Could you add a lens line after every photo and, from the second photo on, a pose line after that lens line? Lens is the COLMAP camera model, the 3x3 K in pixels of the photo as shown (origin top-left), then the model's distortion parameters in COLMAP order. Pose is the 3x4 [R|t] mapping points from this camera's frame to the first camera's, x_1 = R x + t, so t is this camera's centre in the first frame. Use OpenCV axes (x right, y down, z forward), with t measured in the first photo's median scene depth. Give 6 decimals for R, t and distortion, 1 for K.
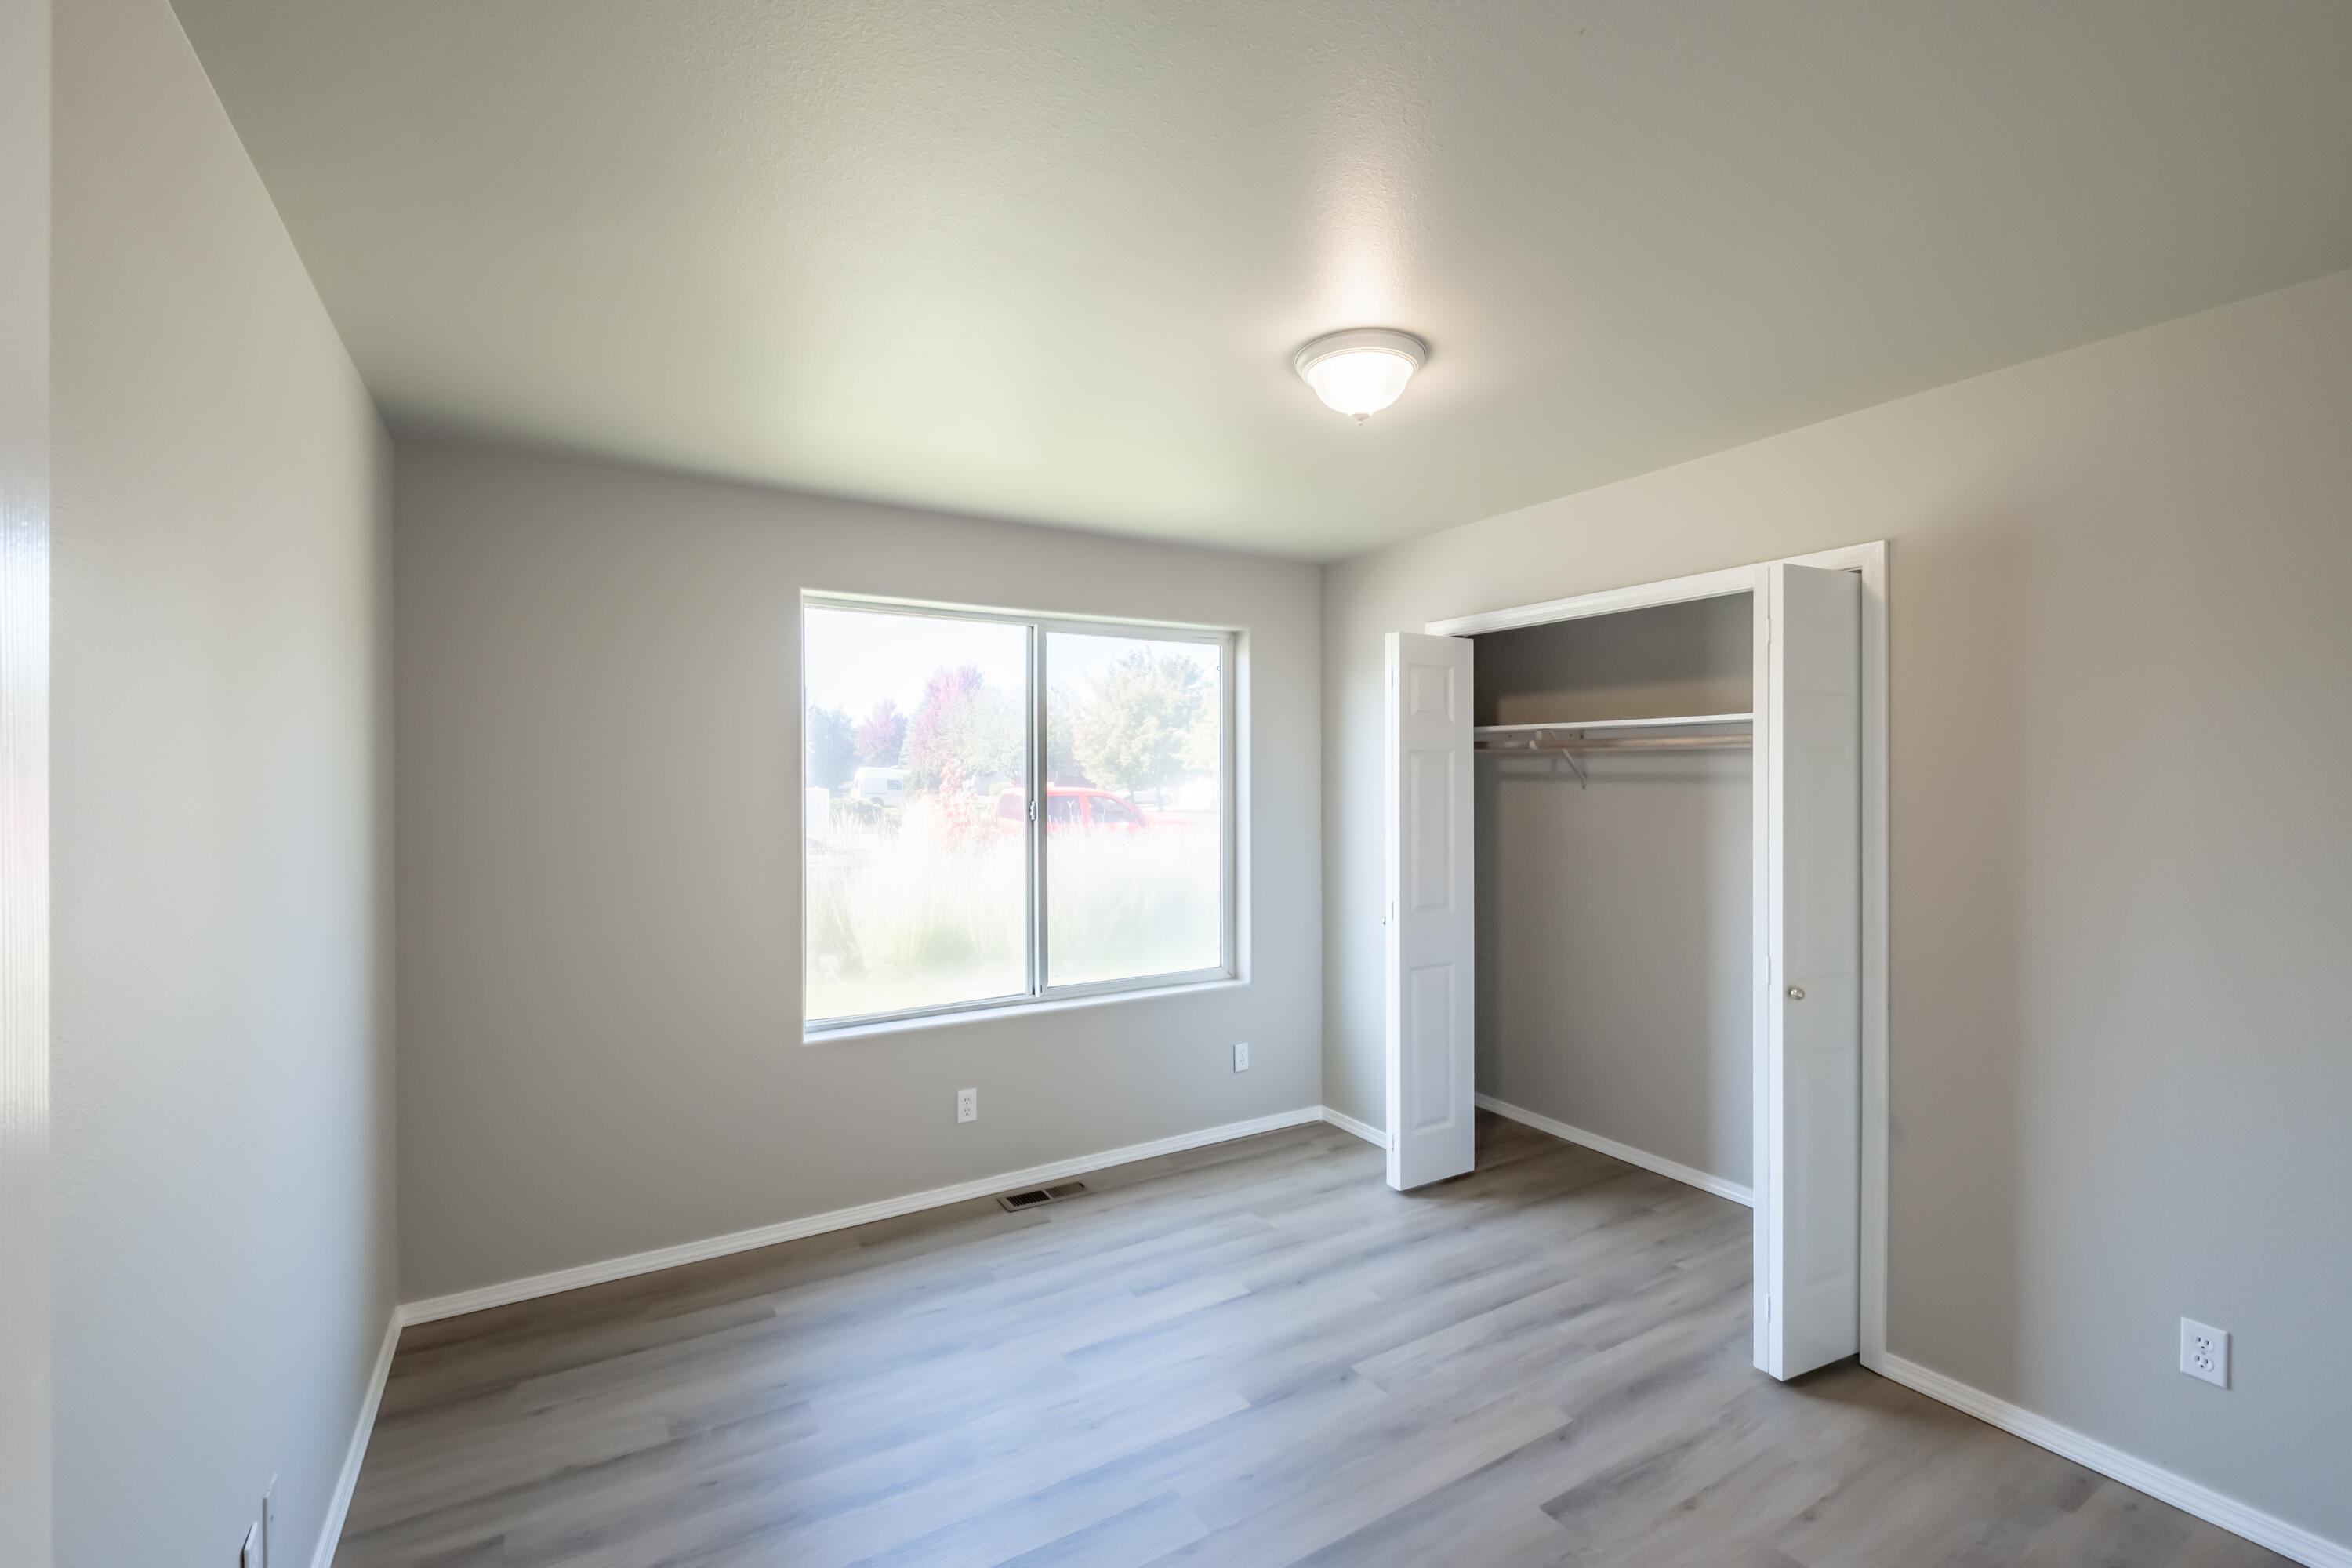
lens RADIAL K [[1020.0, 0, 1187.3], [0, 1020.0, 785.2], [0, 0, 1]] dist [0.022586, -0.000171]
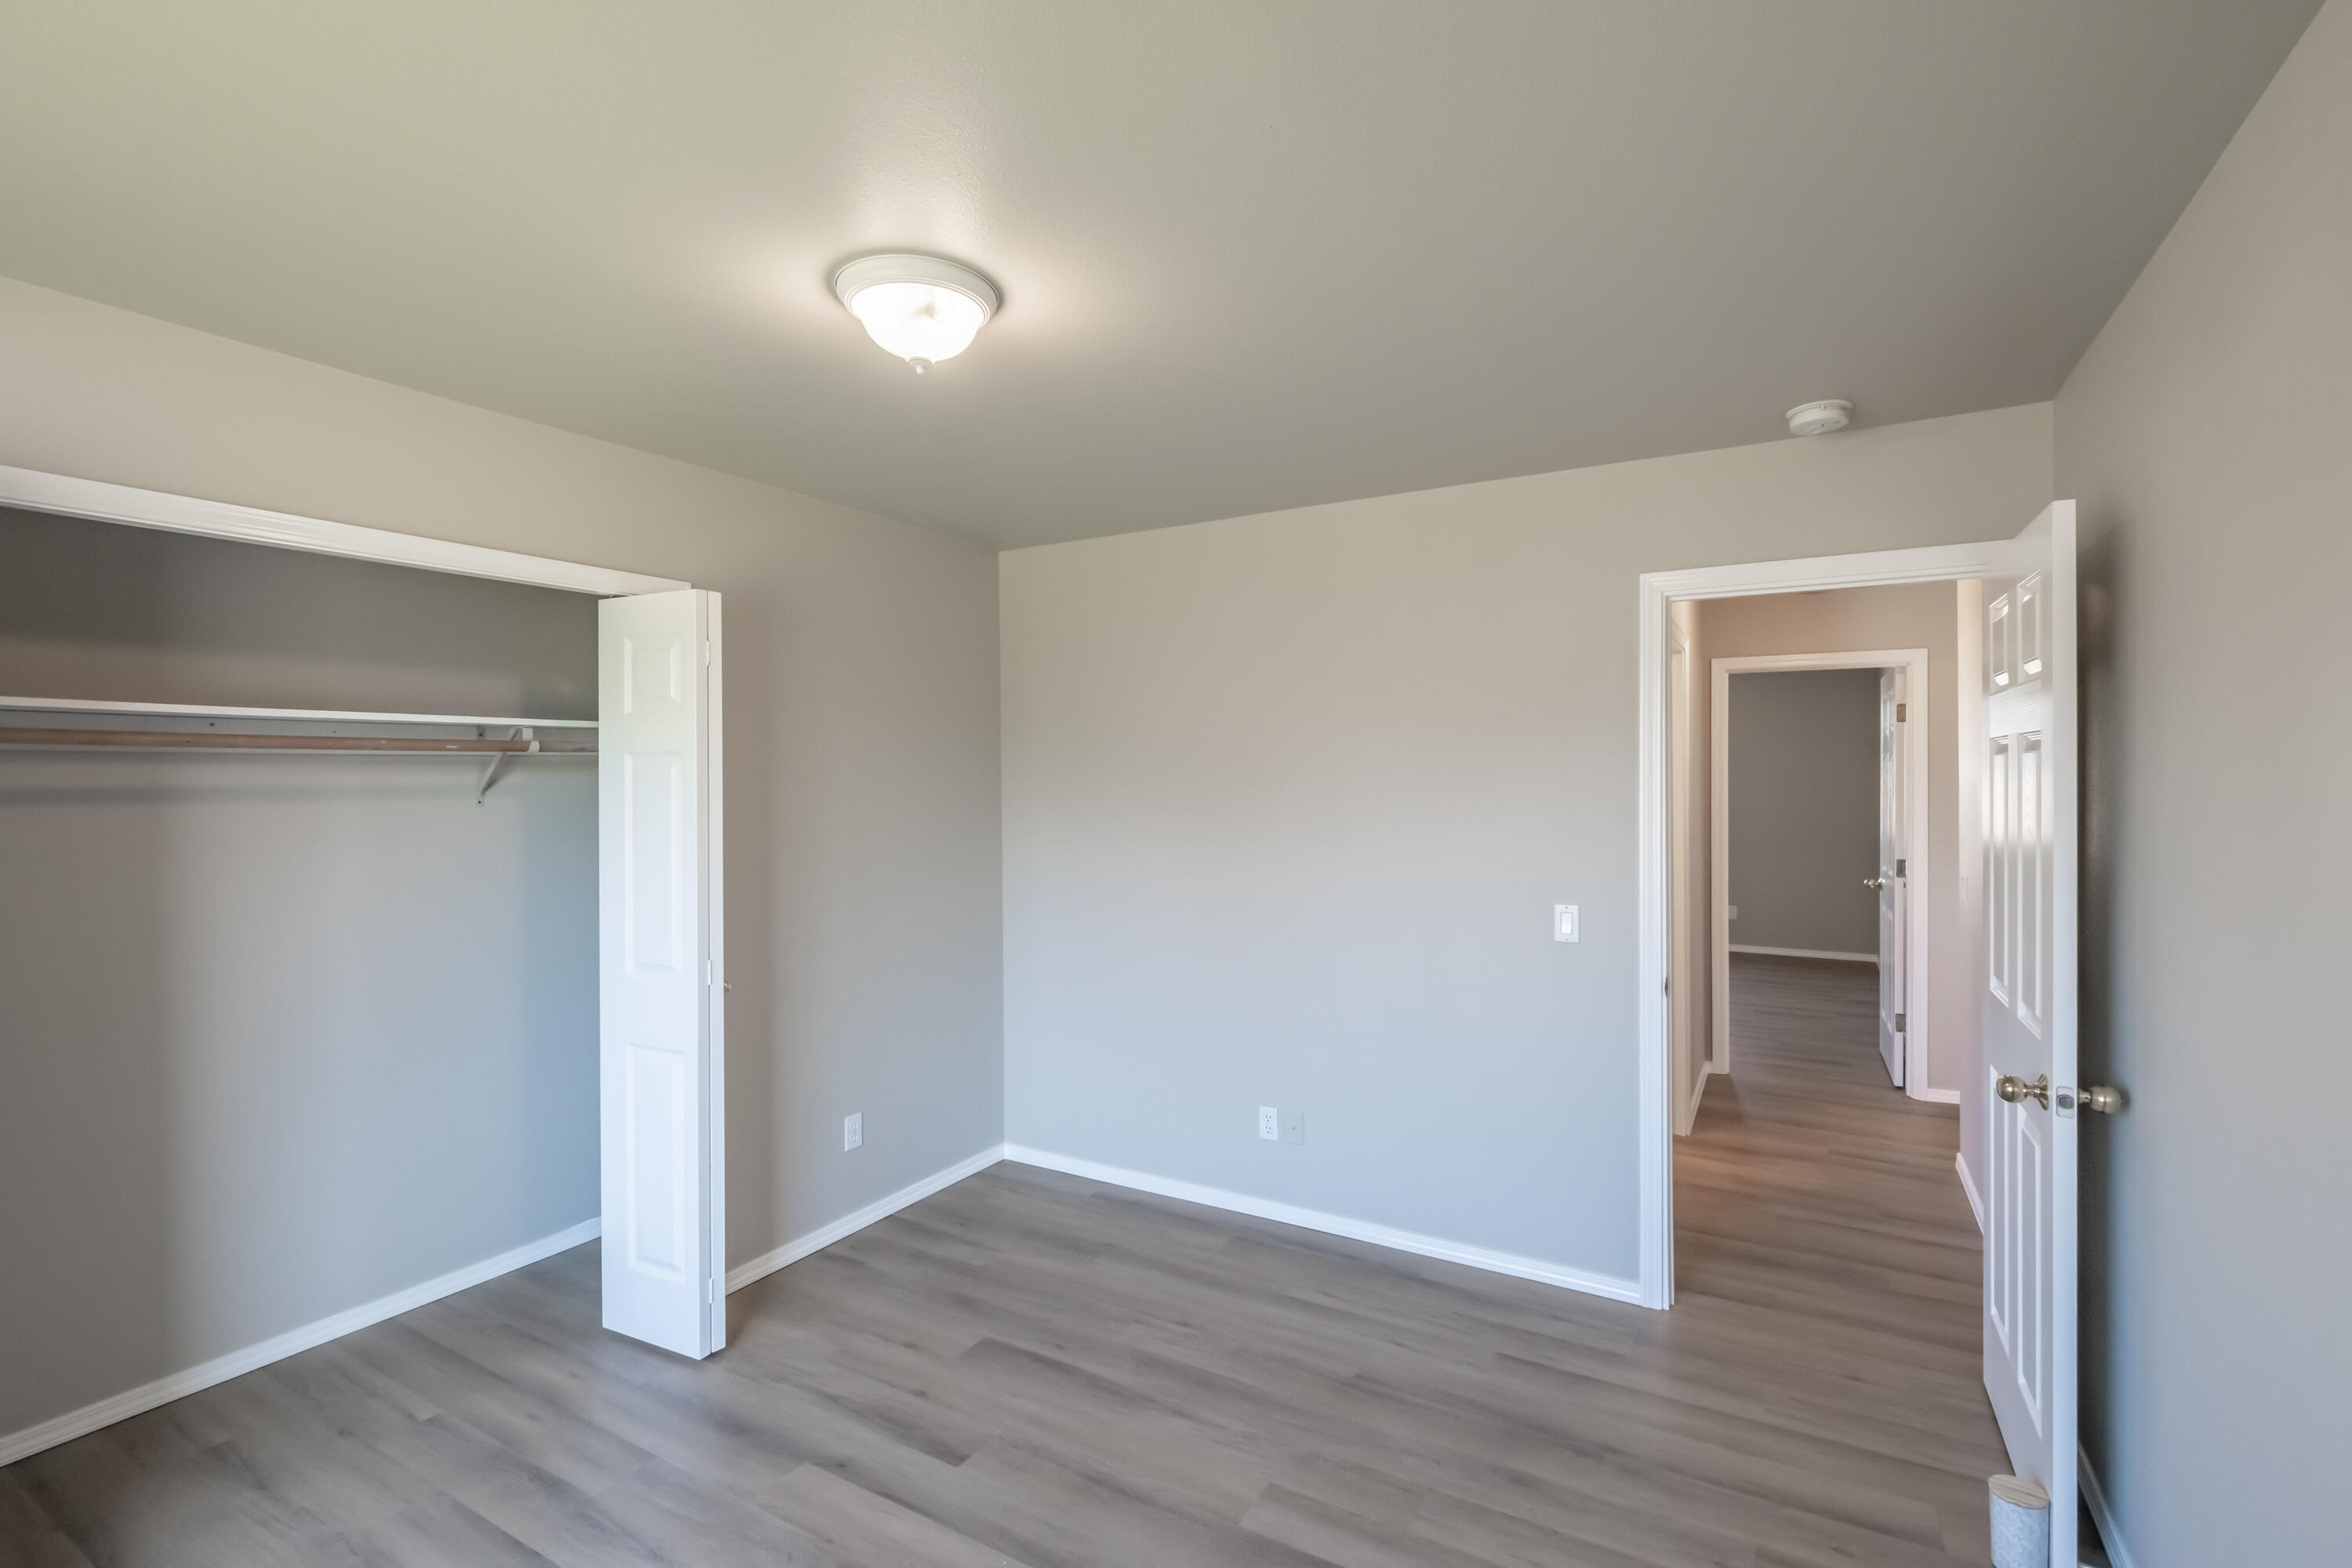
lens RADIAL K [[1014.5, 0, 1179.6], [0, 1014.5, 779.0], [0, 0, 1]] dist [-0.001021, -0.000521]
pose [[-0.452203, -0.000469, 0.891915, -0.560924], [0.012942, 0.999891, 0.007087, -0.017448], [-0.891821, 0.014748, -0.452148, 1.005141]]
